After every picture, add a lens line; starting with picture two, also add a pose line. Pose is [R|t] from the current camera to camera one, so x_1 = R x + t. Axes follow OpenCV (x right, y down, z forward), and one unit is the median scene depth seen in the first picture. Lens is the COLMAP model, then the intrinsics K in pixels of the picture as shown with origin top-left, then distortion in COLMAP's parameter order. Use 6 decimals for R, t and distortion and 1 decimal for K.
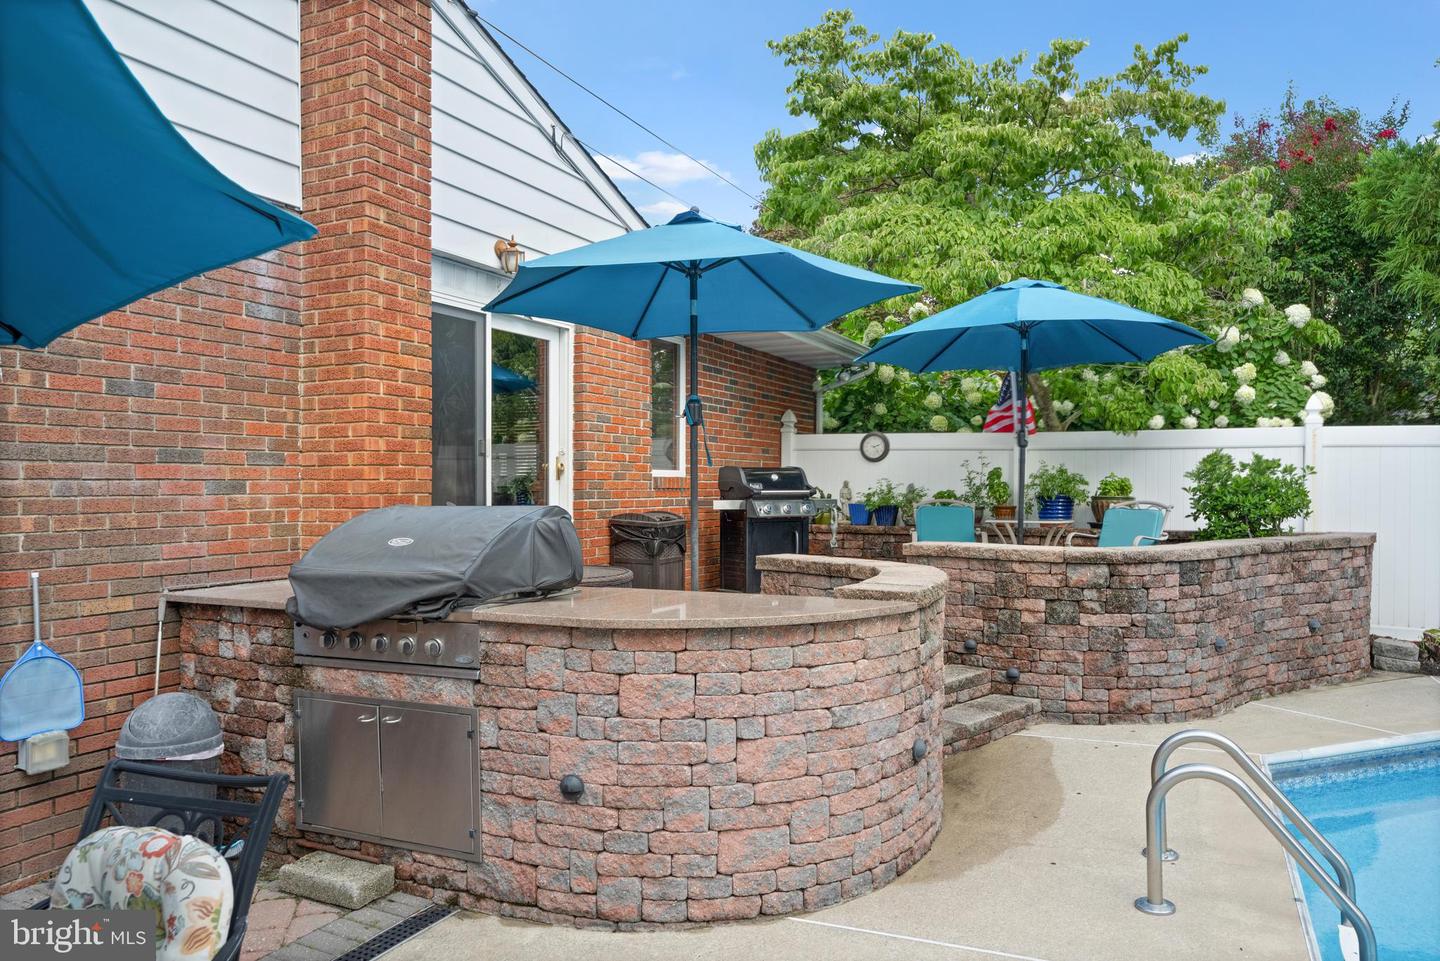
lens RADIAL K [[970.1, 0, 720.0], [0, 970.1, 480.5], [0, 0, 1]] dist [-0.007230, -0.002430]
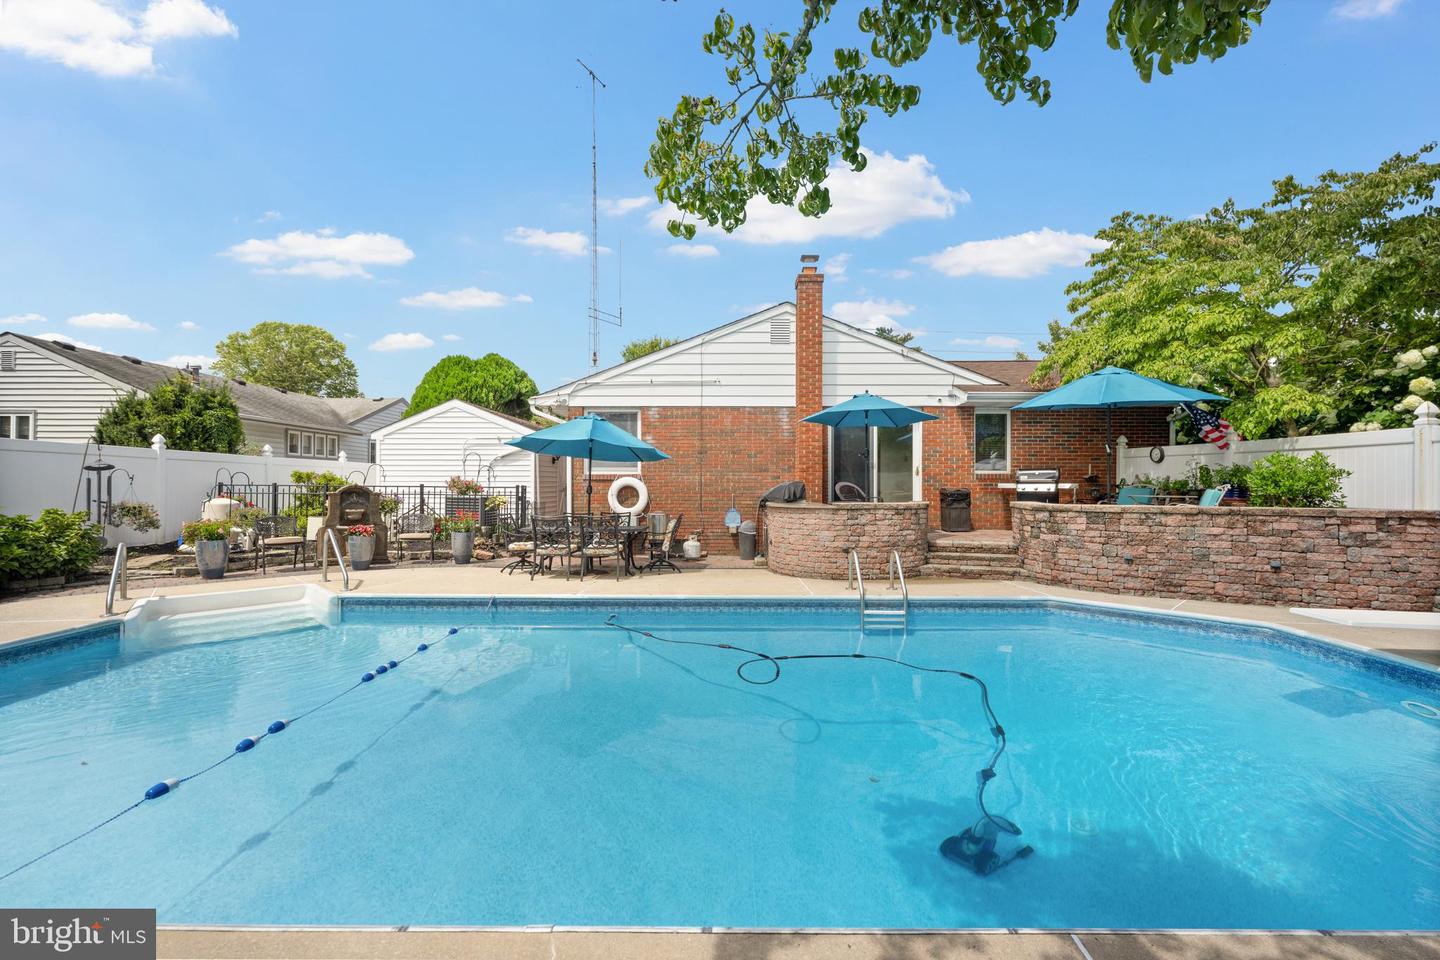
lens RADIAL K [[569.8, 0, 720.0], [0, 569.8, 480.0], [0, 0, 1]] dist [0.001366, 0.000187]
pose [[0.427621, -0.003677, -0.903951, 0.951845], [0.003561, 0.999991, -0.002383, 0.013042], [0.903951, -0.002201, 0.427630, -0.162183]]
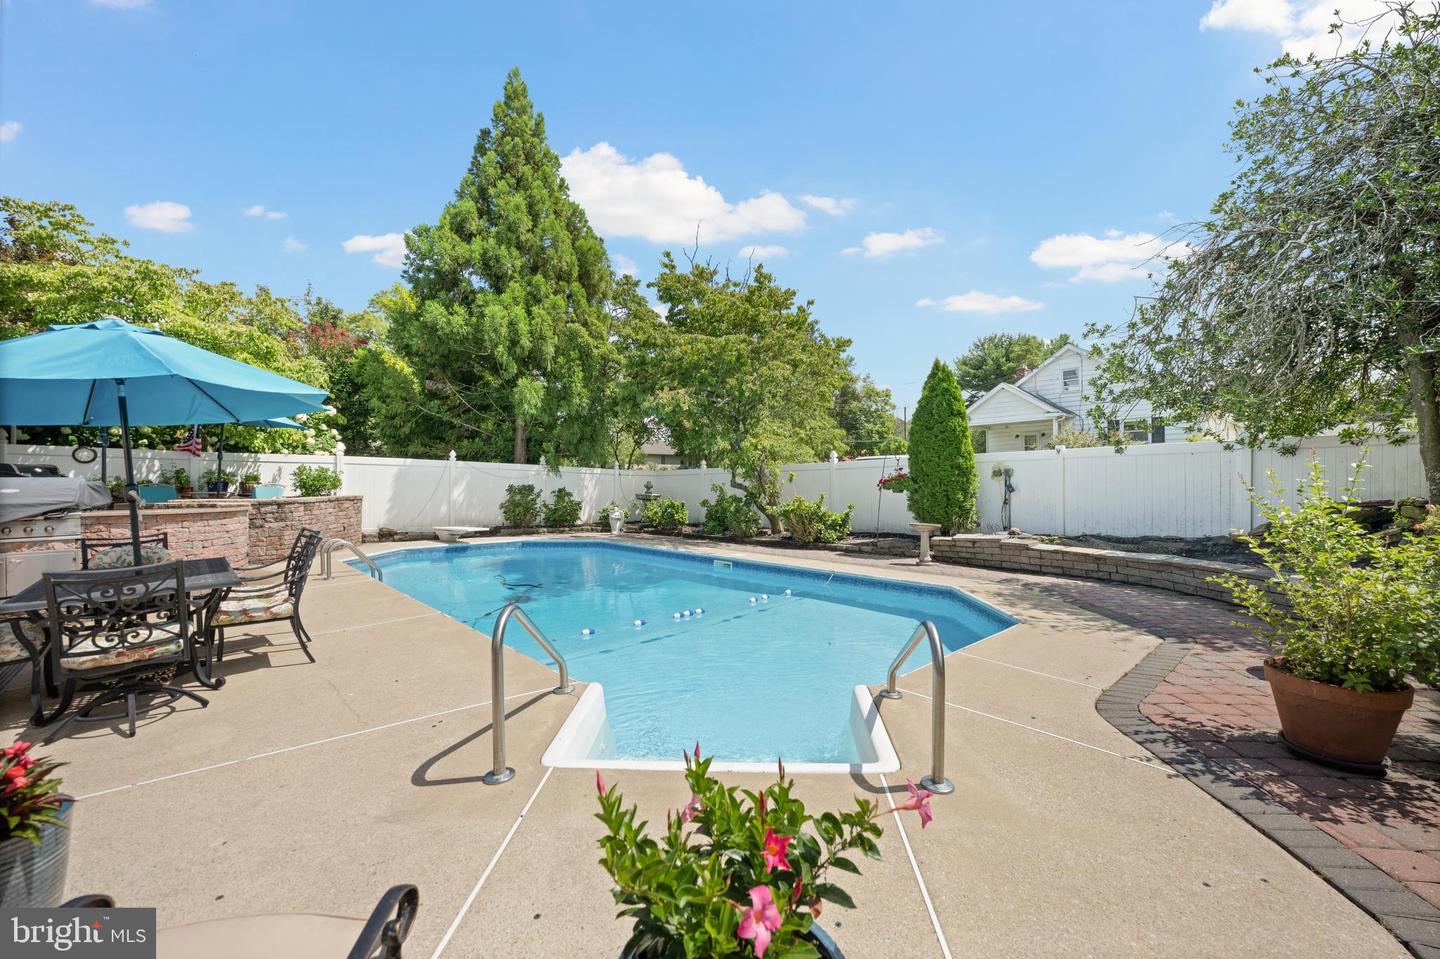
lens RADIAL K [[569.8, 0, 720.0], [0, 569.8, 479.5], [0, 0, 1]] dist [0.001366, 0.000187]
pose [[0.365123, 0.008470, 0.930921, -0.494748], [-0.001479, 0.999963, -0.008518, 0.021903], [-0.930958, 0.001733, 0.365122, -0.580376]]
